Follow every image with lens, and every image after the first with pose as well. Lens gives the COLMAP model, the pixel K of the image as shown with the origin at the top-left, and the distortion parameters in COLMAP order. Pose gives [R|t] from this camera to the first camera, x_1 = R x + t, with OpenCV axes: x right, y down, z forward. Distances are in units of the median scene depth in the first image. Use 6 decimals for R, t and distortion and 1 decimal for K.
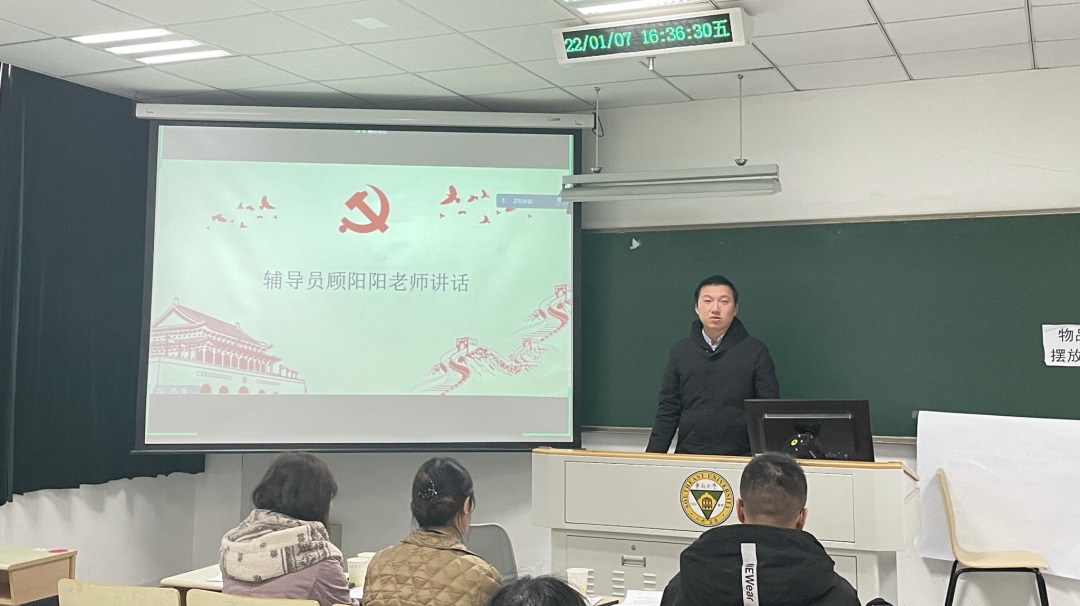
lens RADIAL K [[1191.6, 0, 536.6], [0, 1191.6, 224.6], [0, 0, 1]] dist [0.099422, -0.169802]
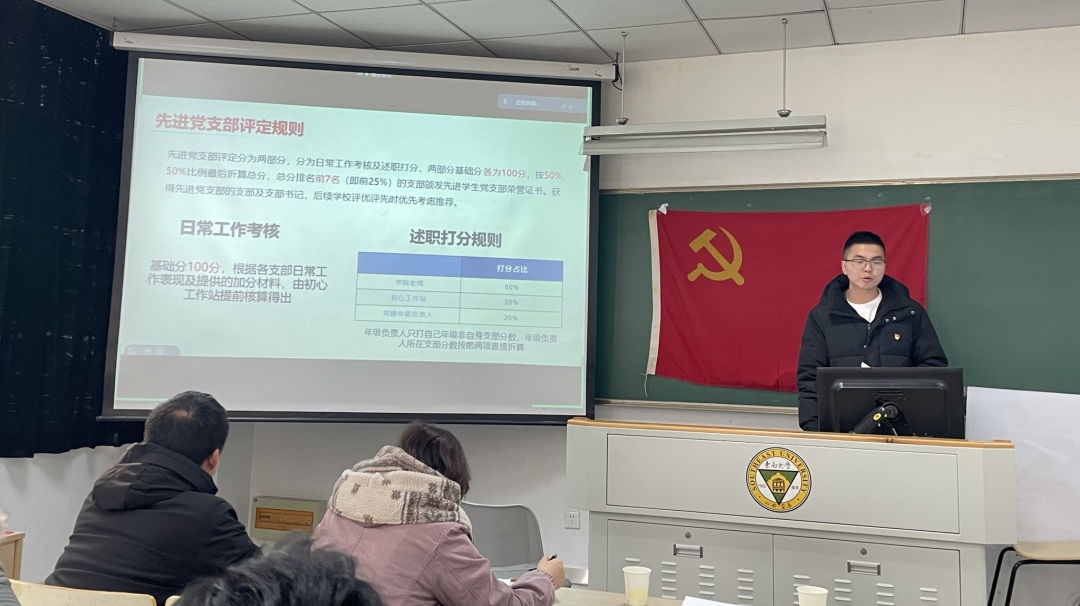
lens RADIAL K [[1056.1, 0, 538.9], [0, 1056.1, 228.4], [0, 0, 1]] dist [0.100595, -0.154213]
pose [[0.997918, 0.026860, 0.058639, -0.063629], [-0.026694, 0.999637, -0.003612, 0.044783], [-0.058715, 0.002039, 0.998273, 0.198641]]
